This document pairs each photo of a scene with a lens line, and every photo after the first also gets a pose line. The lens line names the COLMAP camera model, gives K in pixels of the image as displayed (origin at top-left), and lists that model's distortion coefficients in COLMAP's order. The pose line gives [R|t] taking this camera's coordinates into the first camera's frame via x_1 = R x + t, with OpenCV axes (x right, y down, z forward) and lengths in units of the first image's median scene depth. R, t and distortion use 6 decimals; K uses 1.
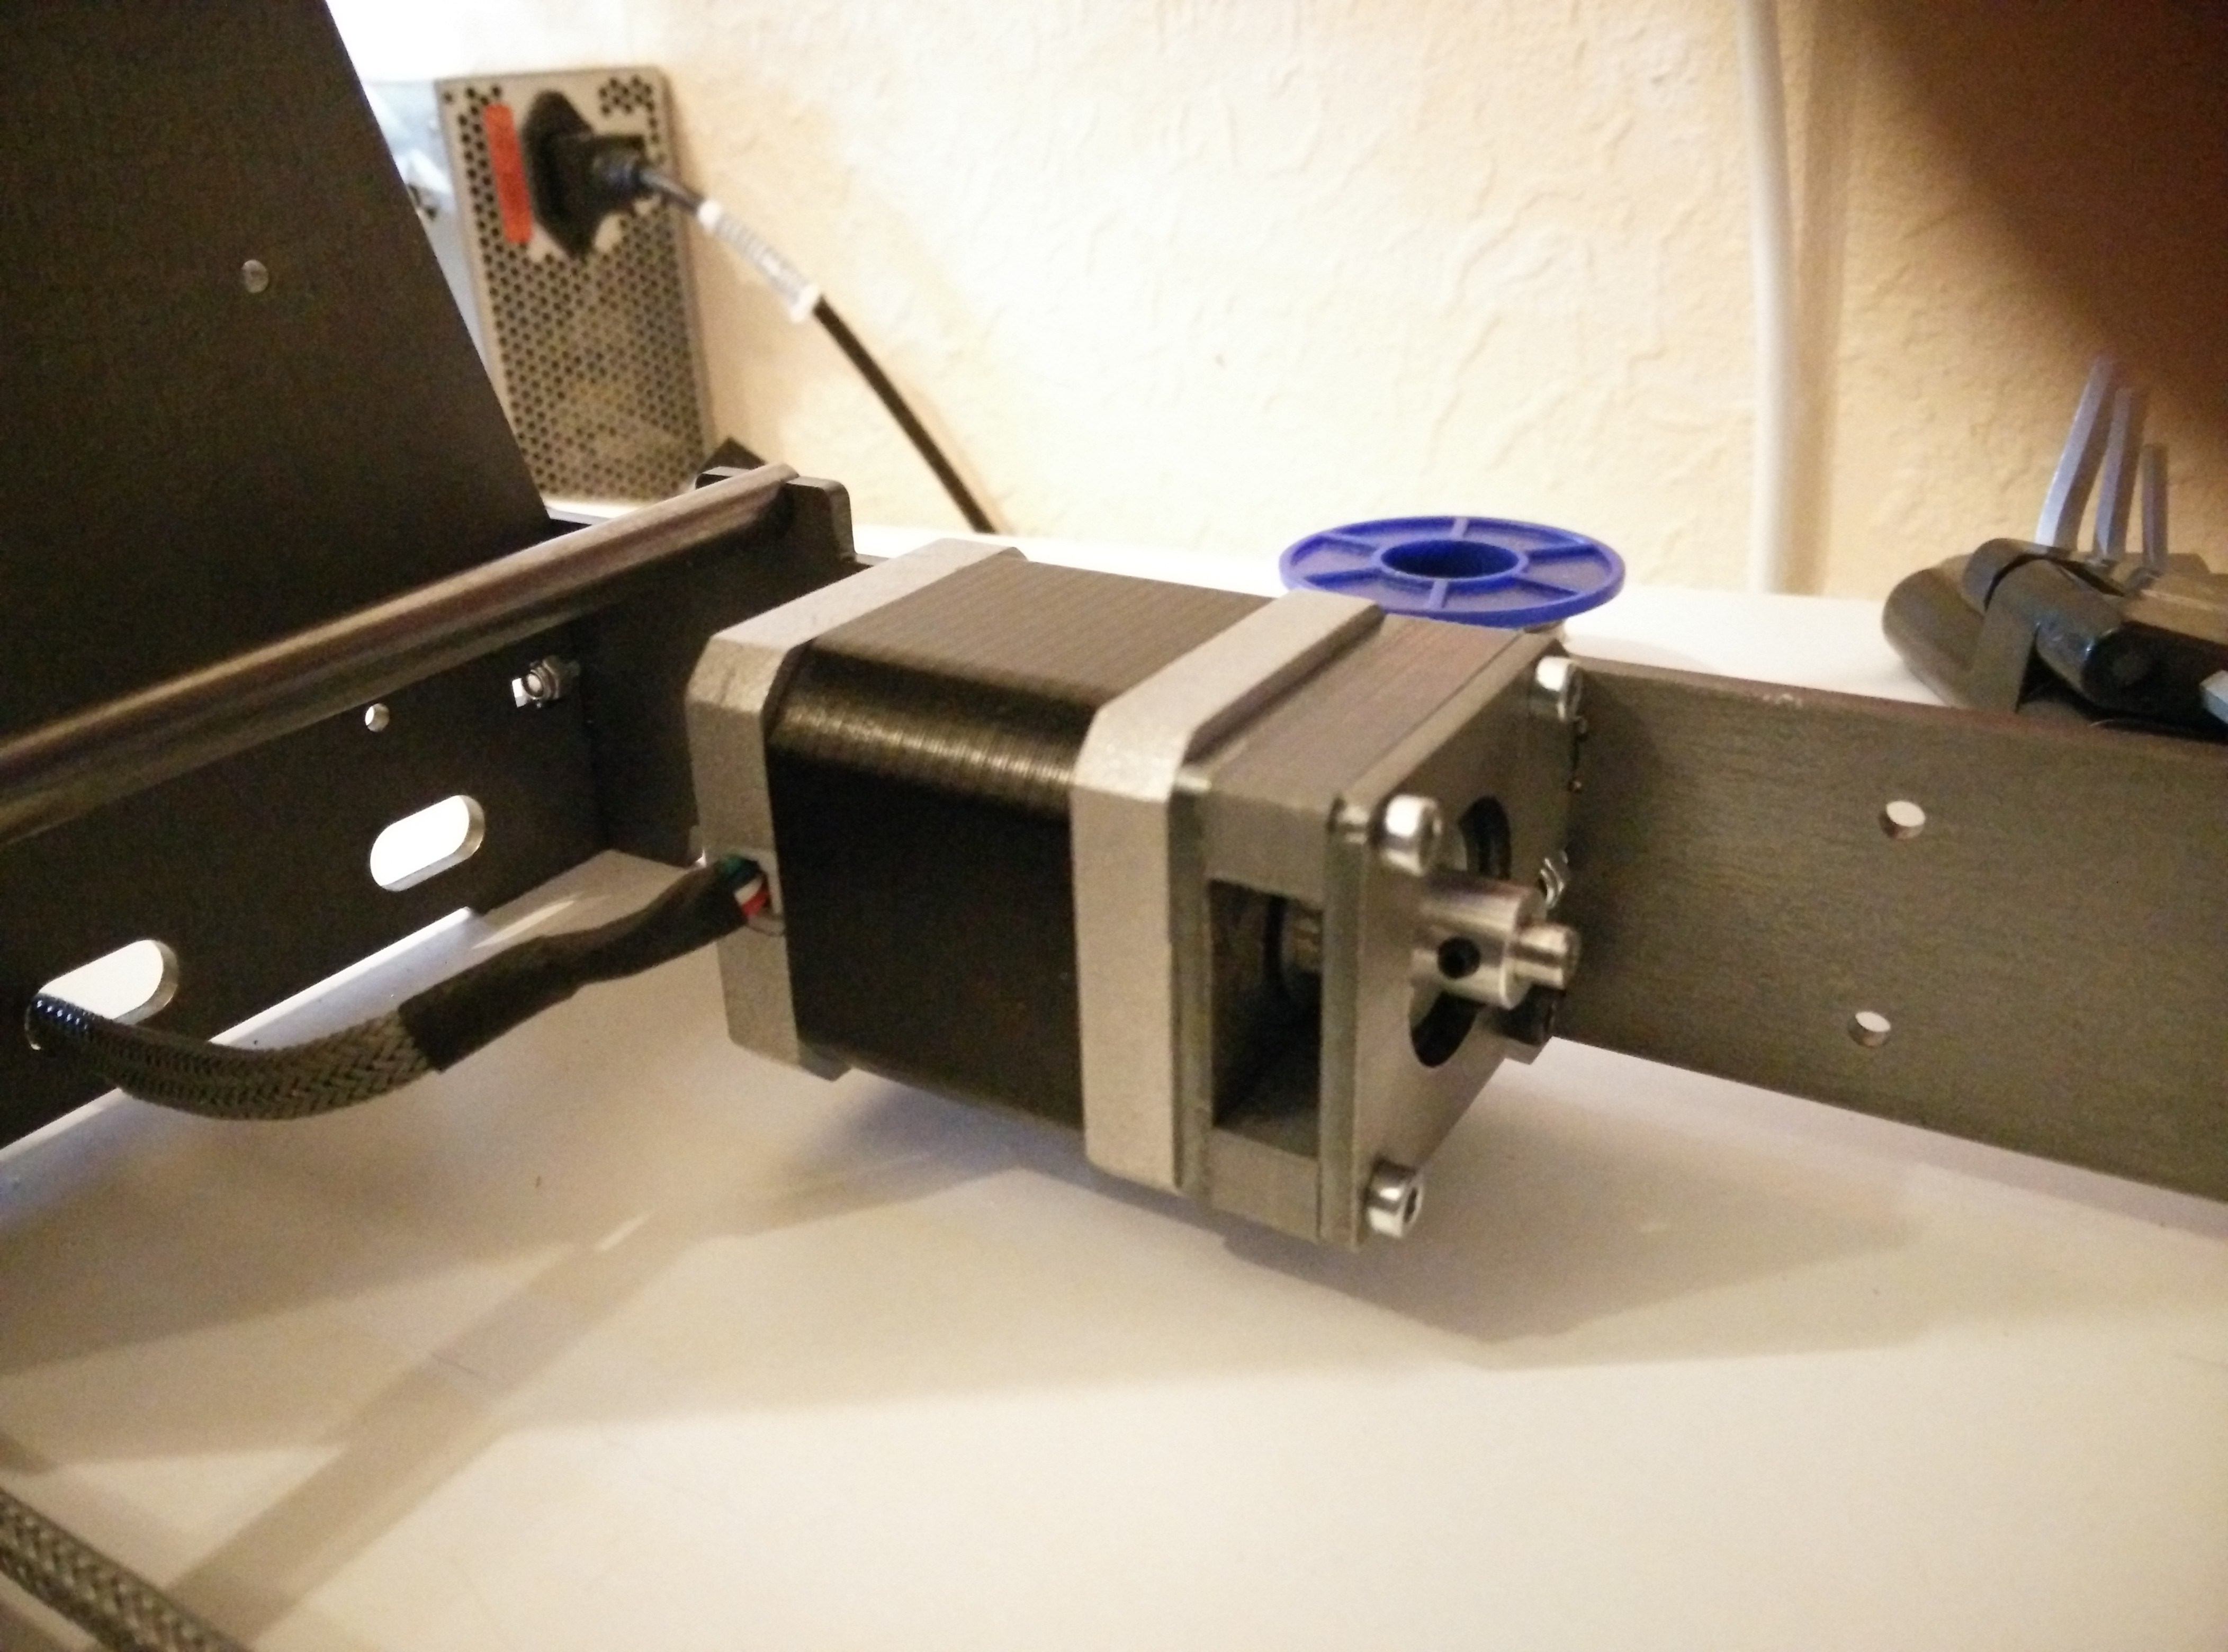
lens RADIAL K [[1820.0, 0, 1114.0], [0, 1820.0, 826.0], [0, 0, 1]] dist [0.070856, 0.002755]
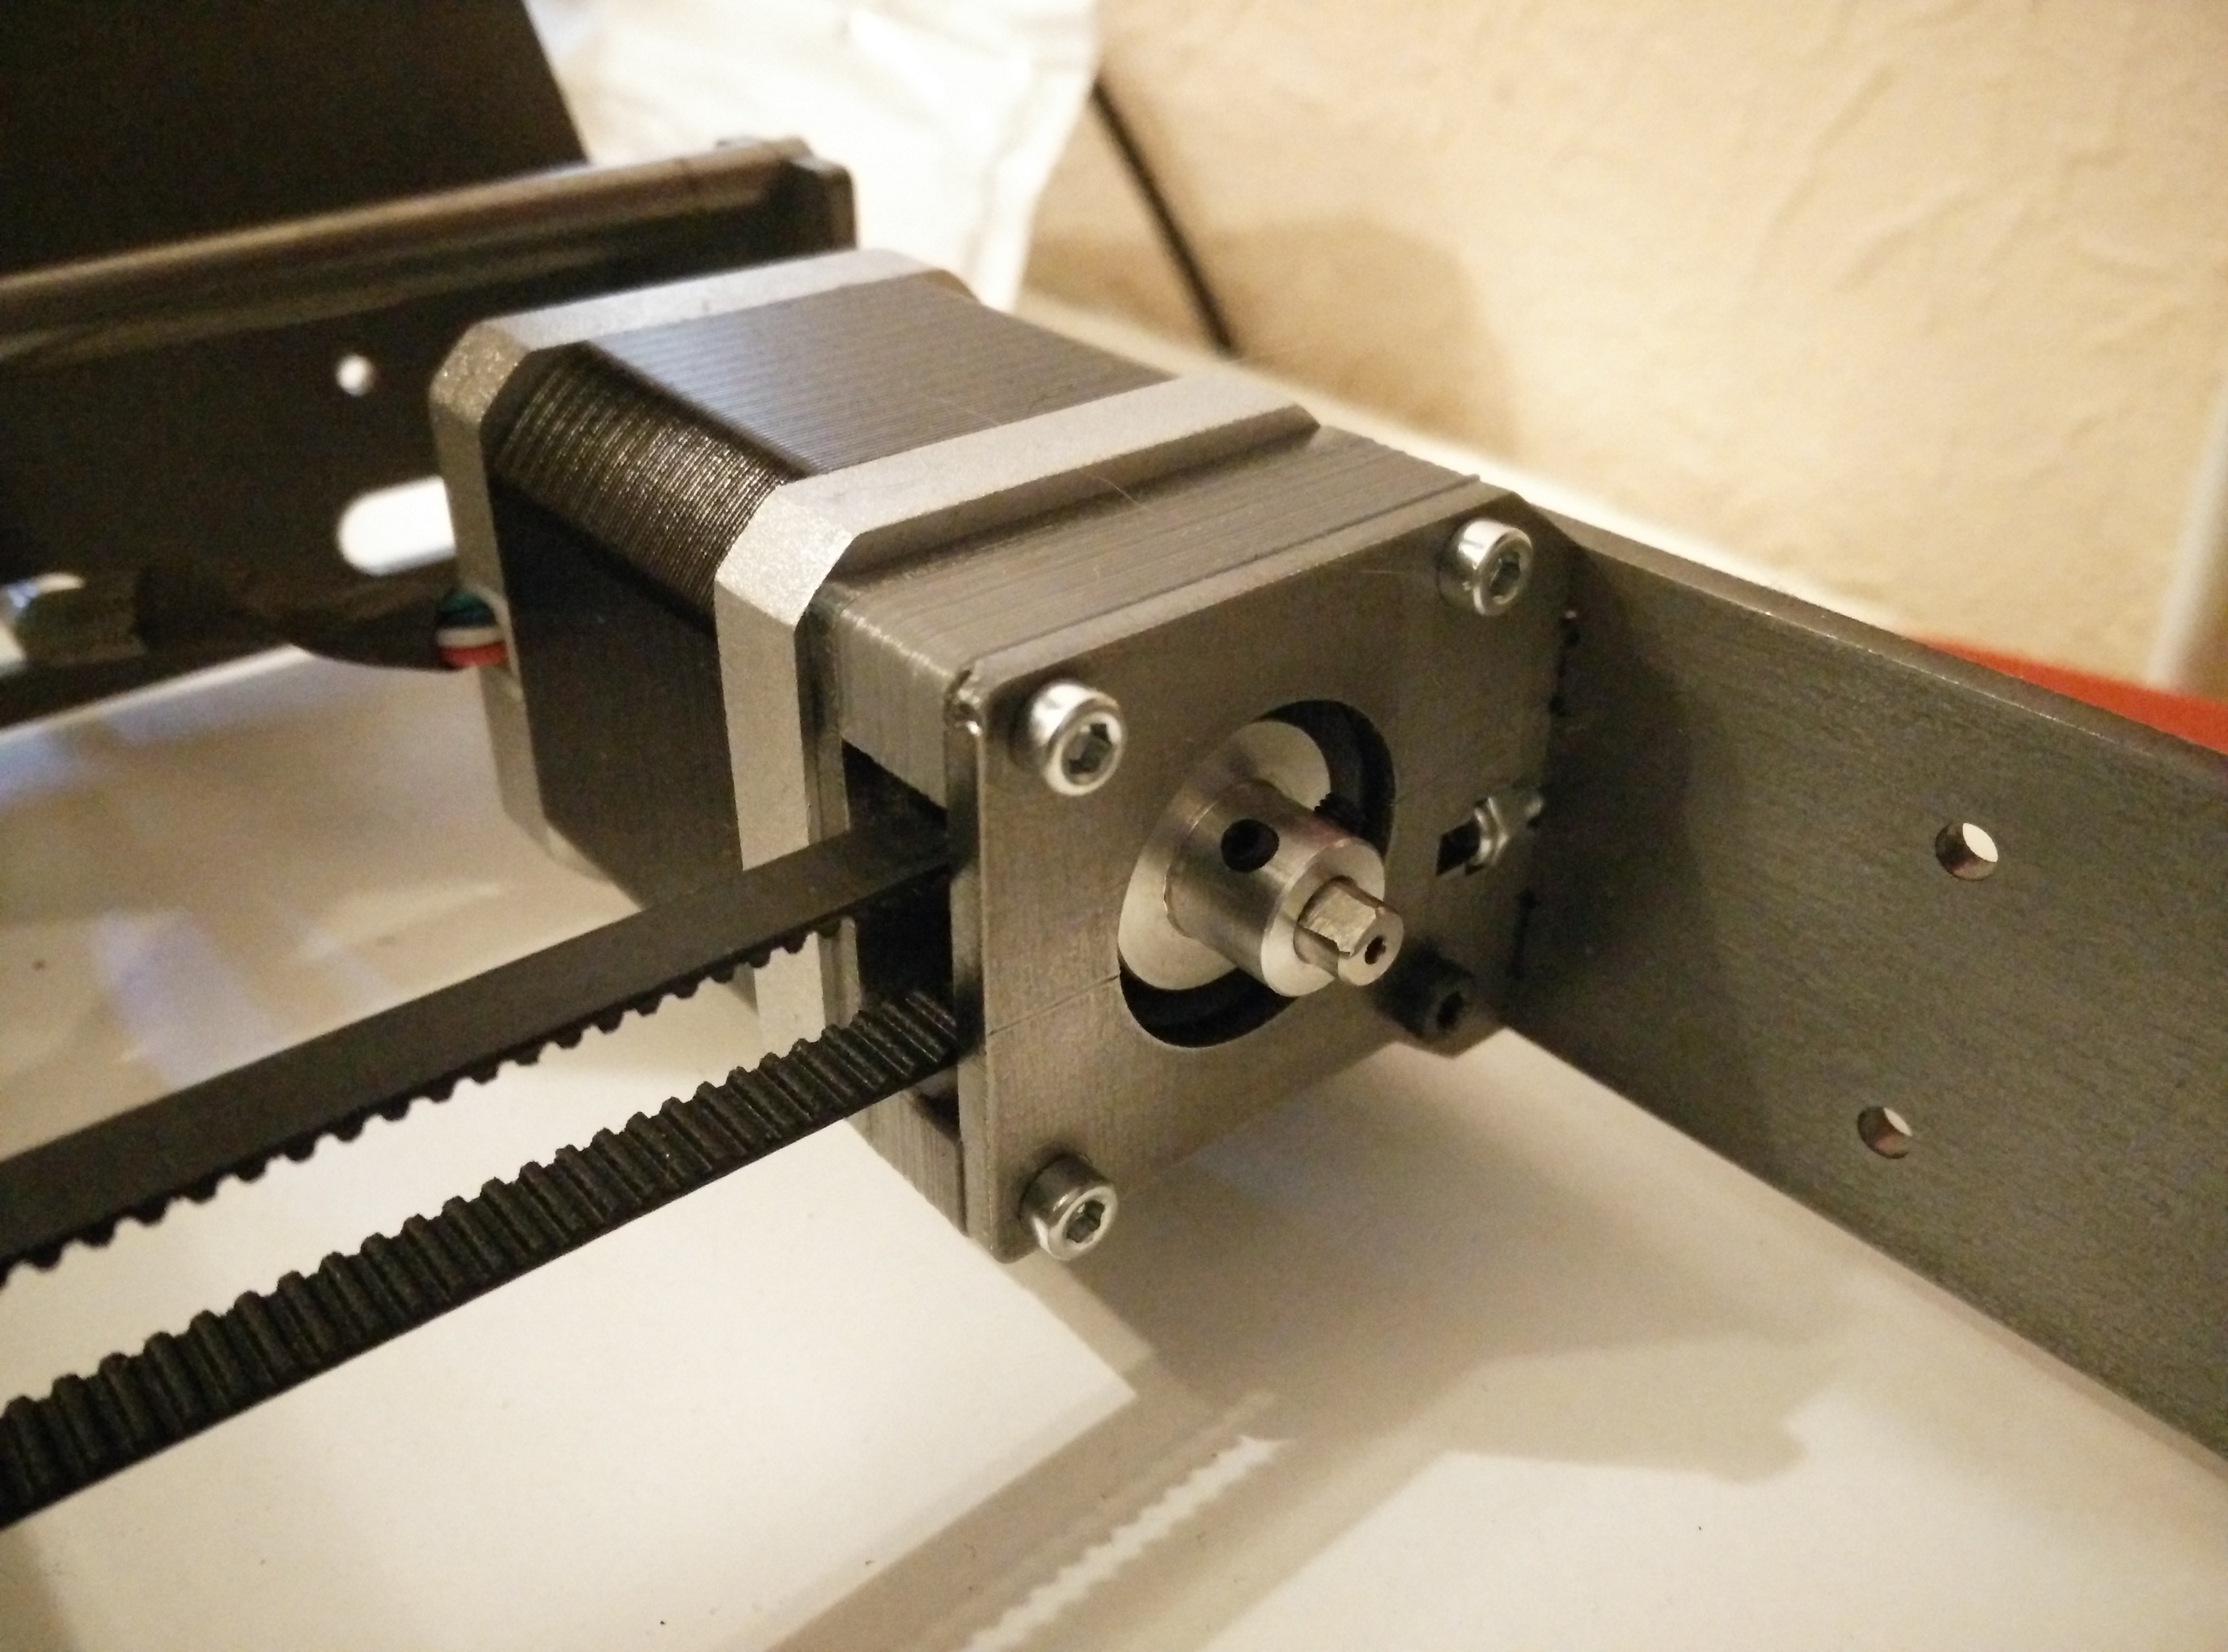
lens RADIAL K [[1820.0, 0, 1114.0], [0, 1820.0, 826.0], [0, 0, 1]] dist [0.070856, 0.002755]
pose [[0.950295, 0.204877, -0.234447, 0.283968], [-0.176294, 0.974728, 0.137209, -0.048474], [0.256633, -0.089057, 0.962397, 0.272362]]
